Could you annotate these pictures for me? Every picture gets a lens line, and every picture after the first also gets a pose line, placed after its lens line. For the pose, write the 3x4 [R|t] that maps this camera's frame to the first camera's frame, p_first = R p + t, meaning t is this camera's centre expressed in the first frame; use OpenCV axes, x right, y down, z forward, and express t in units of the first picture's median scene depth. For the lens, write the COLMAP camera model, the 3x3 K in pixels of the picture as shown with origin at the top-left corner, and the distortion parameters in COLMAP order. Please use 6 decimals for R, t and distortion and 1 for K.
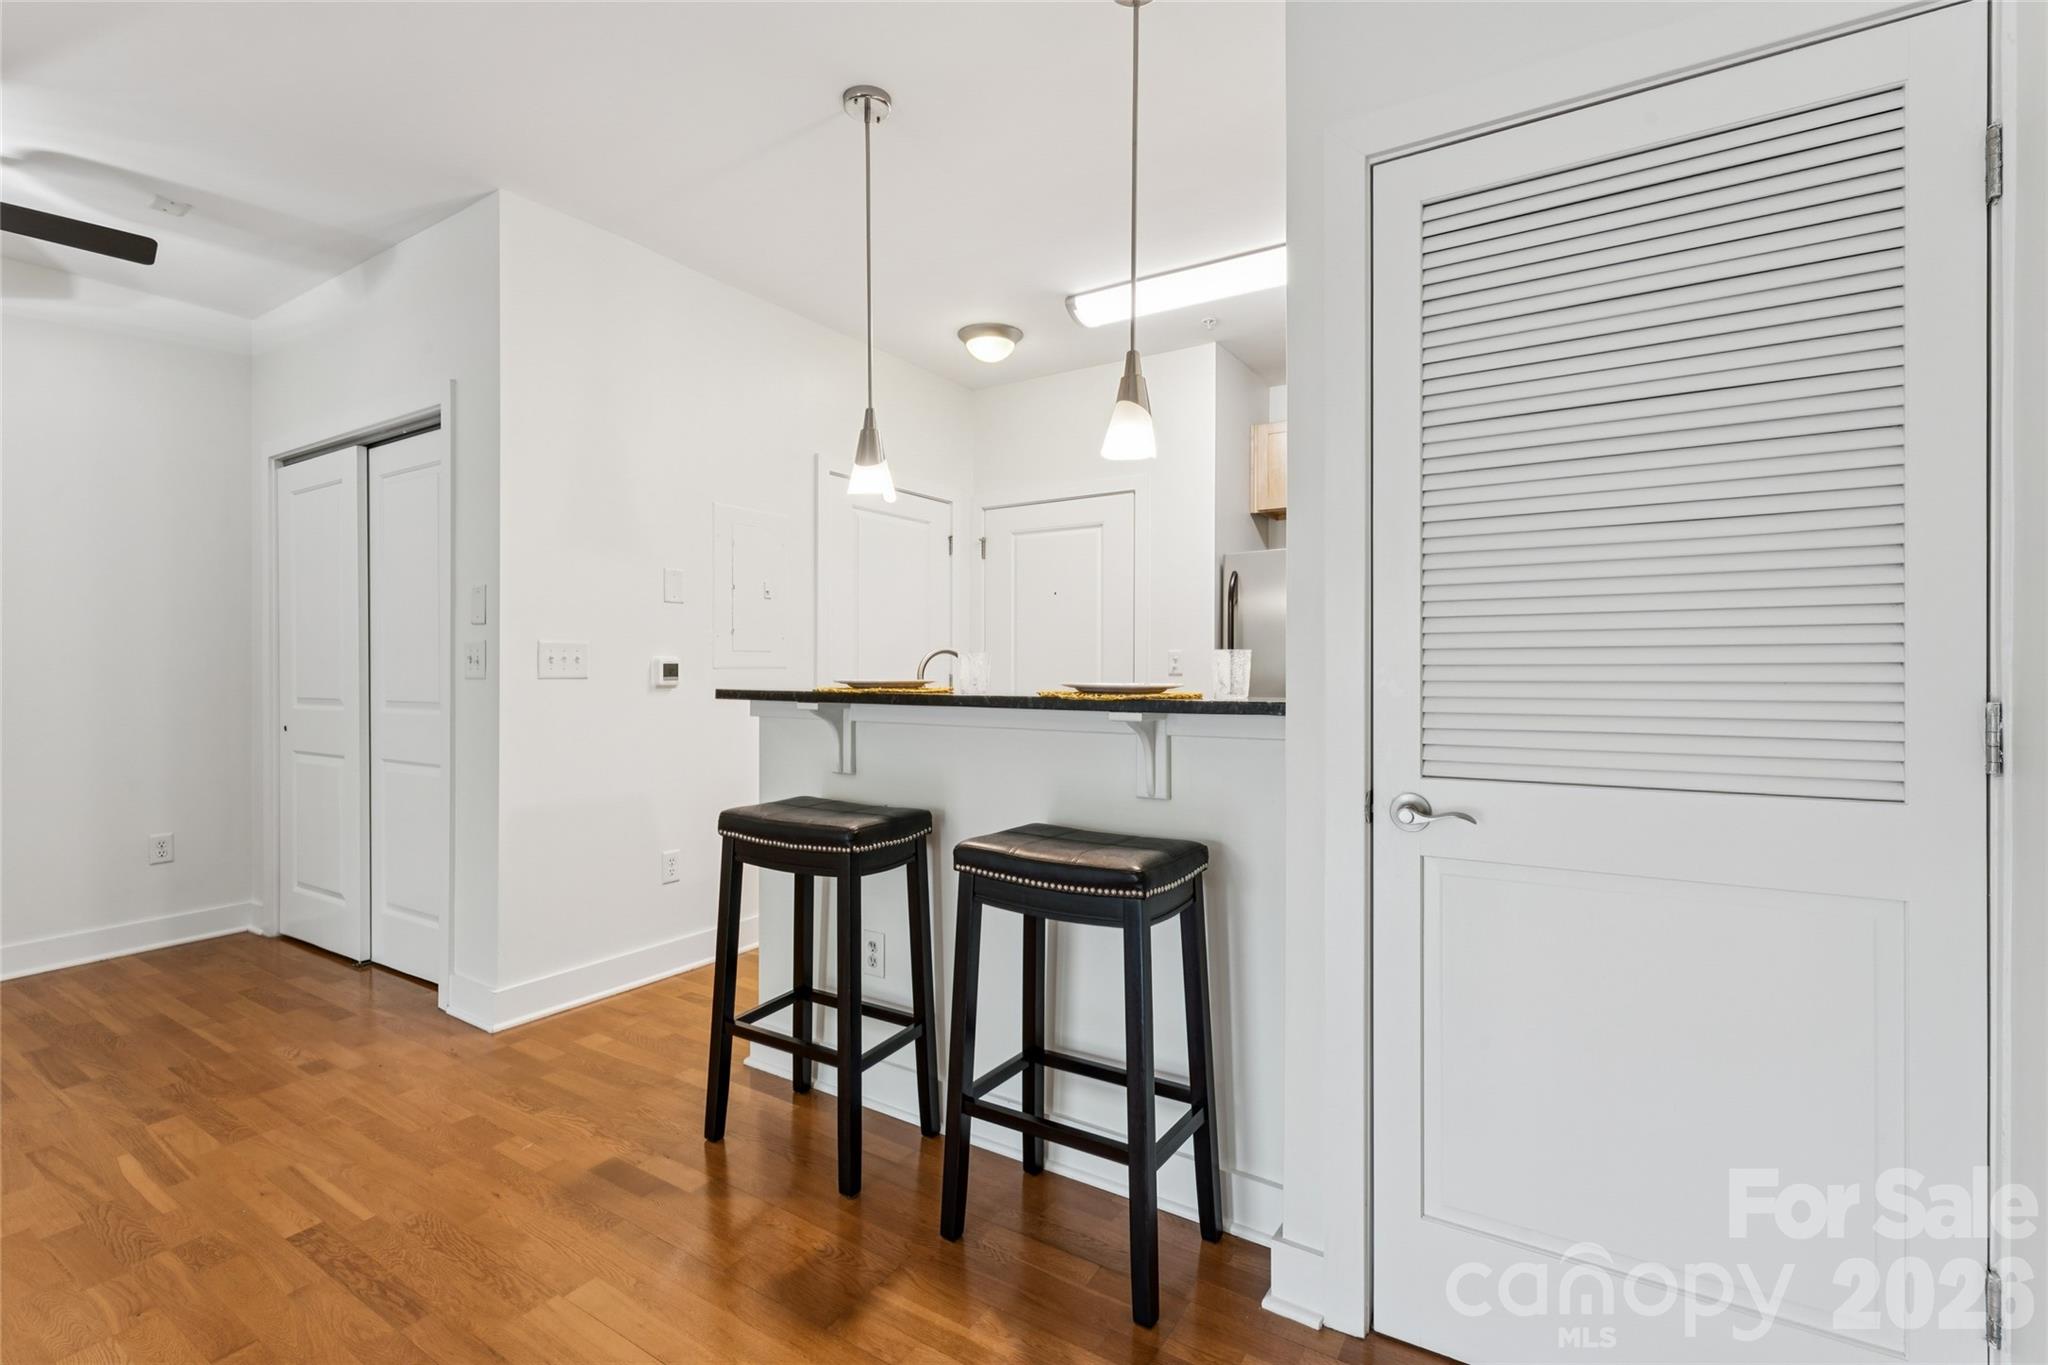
lens RADIAL K [[922.9, 0, 1031.2], [0, 922.9, 672.0], [0, 0, 1]] dist [-0.001969, 0.000102]
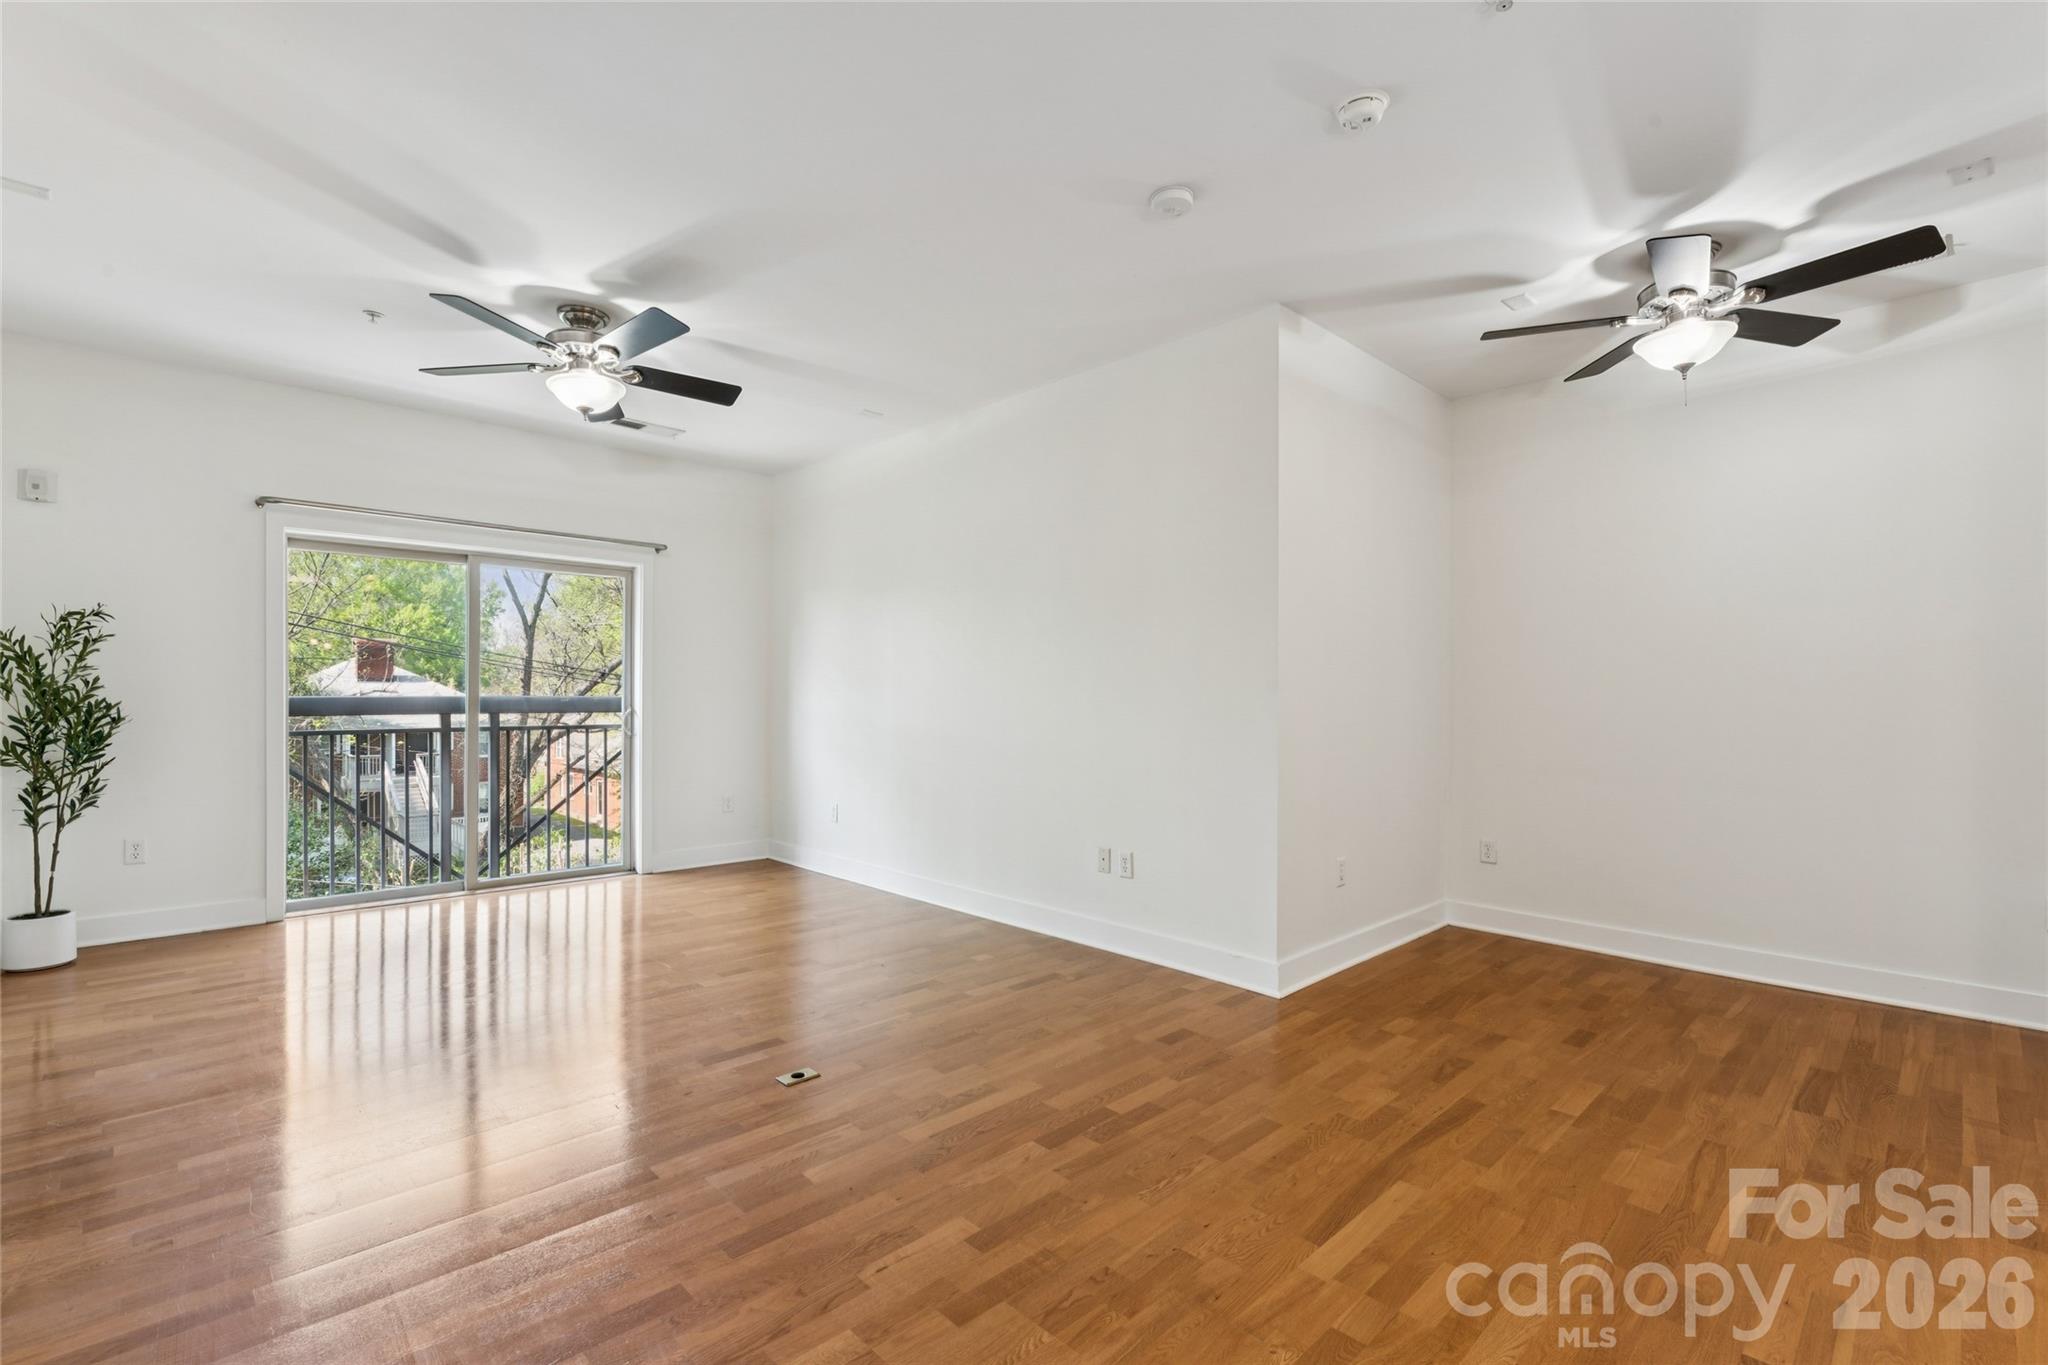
lens RADIAL K [[902.0, 0, 1023.7], [0, 902.0, 710.7], [0, 0, 1]] dist [0.001132, 0.000170]
pose [[-0.246019, 0.014304, -0.969159, 0.138743], [-0.012834, 0.999755, 0.018013, -0.001659], [0.969180, 0.016870, -0.245776, 0.413911]]
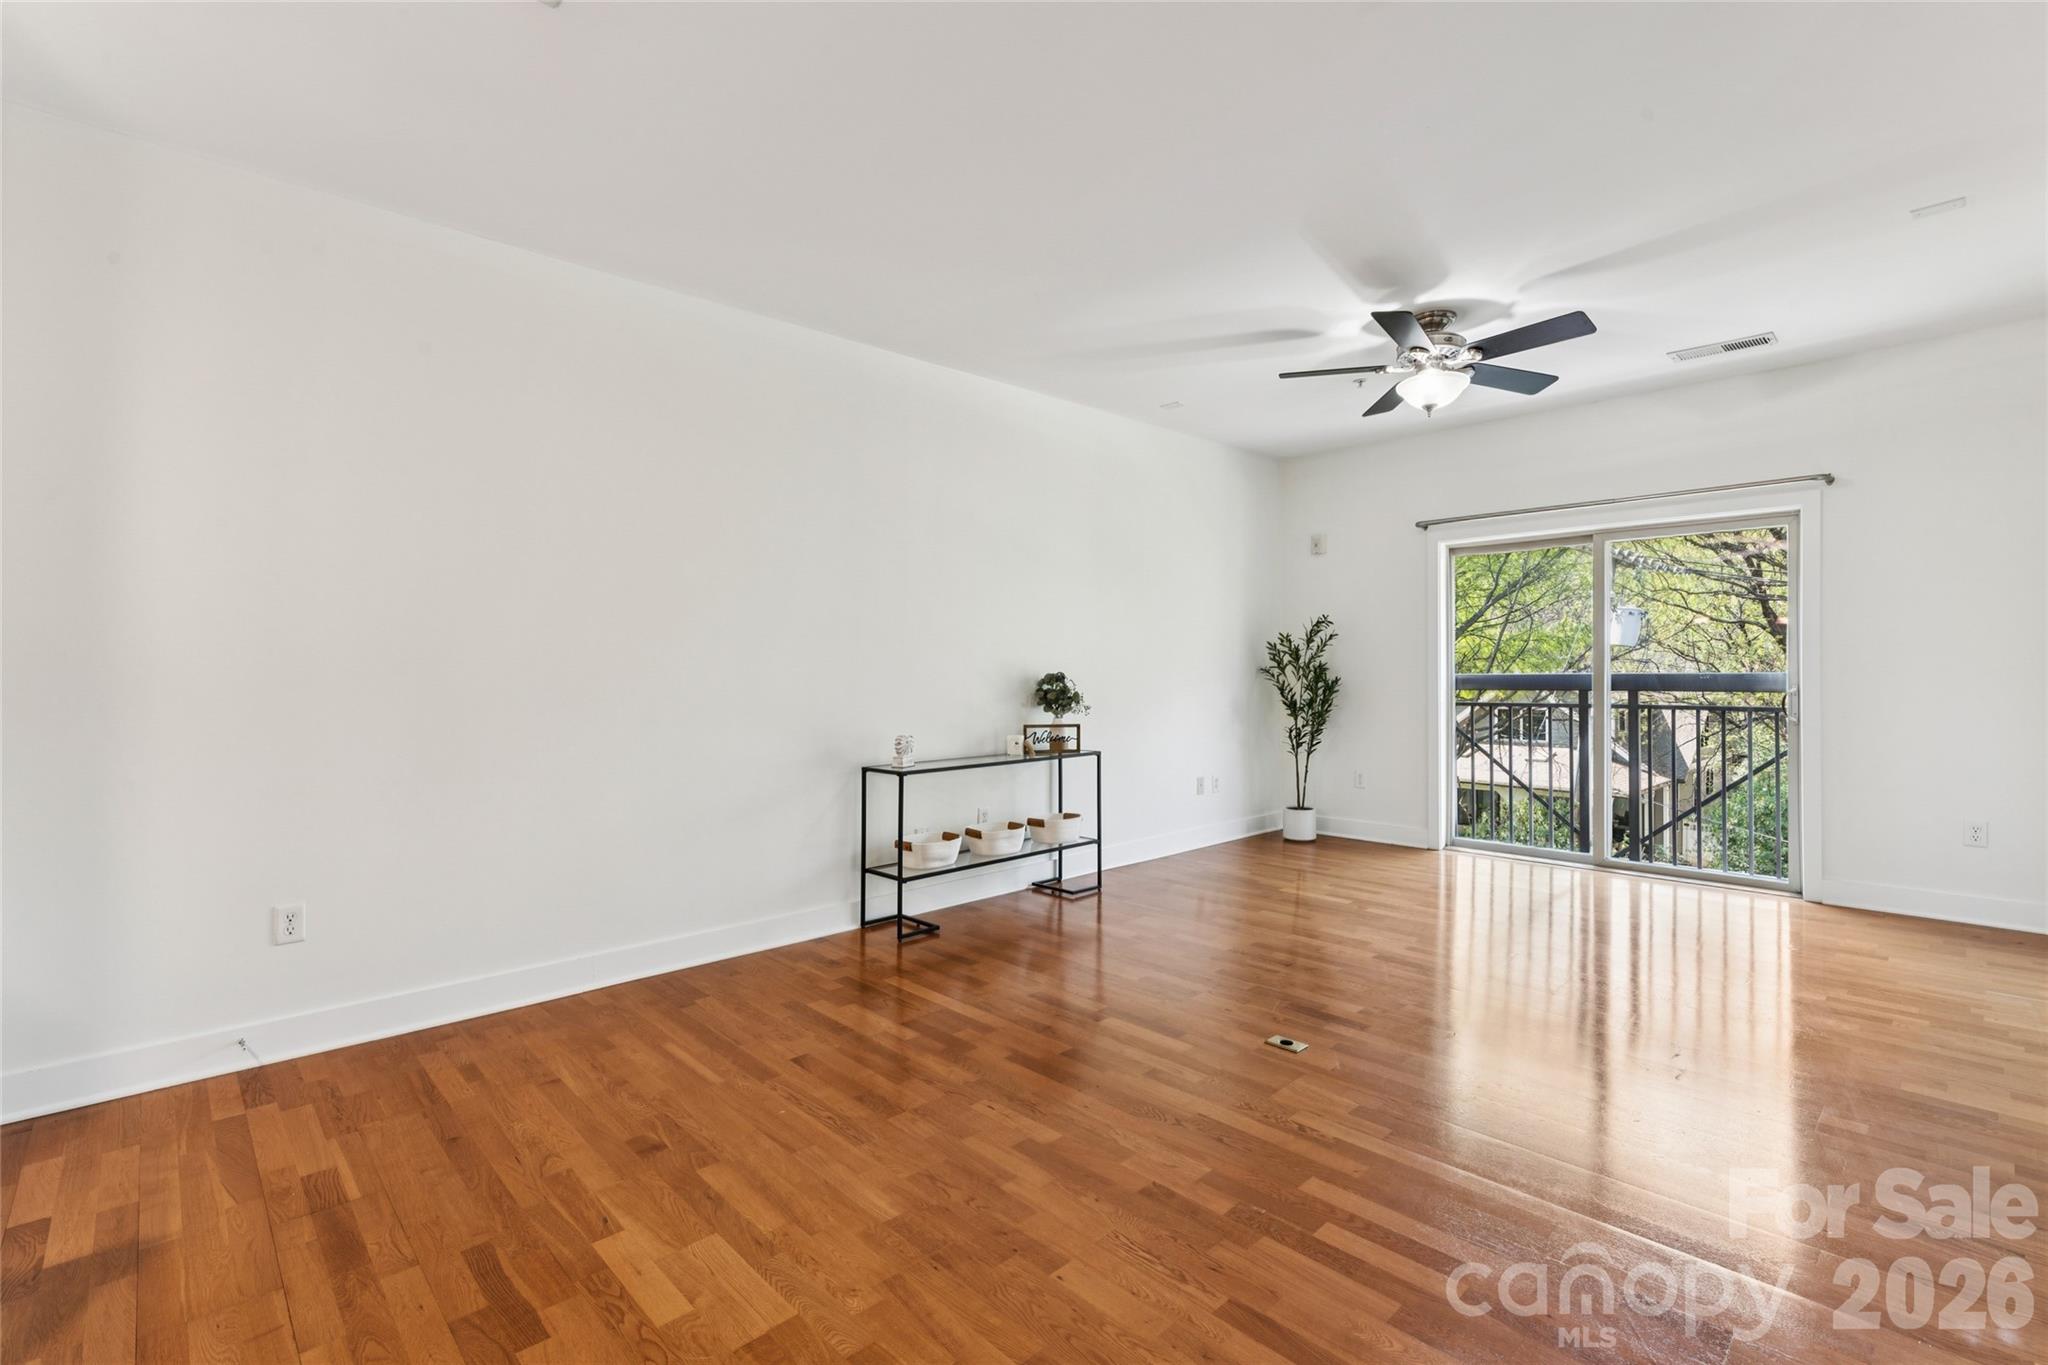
lens RADIAL K [[922.9, 0, 1031.2], [0, 922.9, 672.0], [0, 0, 1]] dist [-0.001969, 0.000102]
pose [[-0.969097, 0.002593, 0.246668, -0.865165], [0.004958, 0.999948, 0.008965, -0.011169], [-0.246632, 0.009911, -0.969059, 1.104875]]
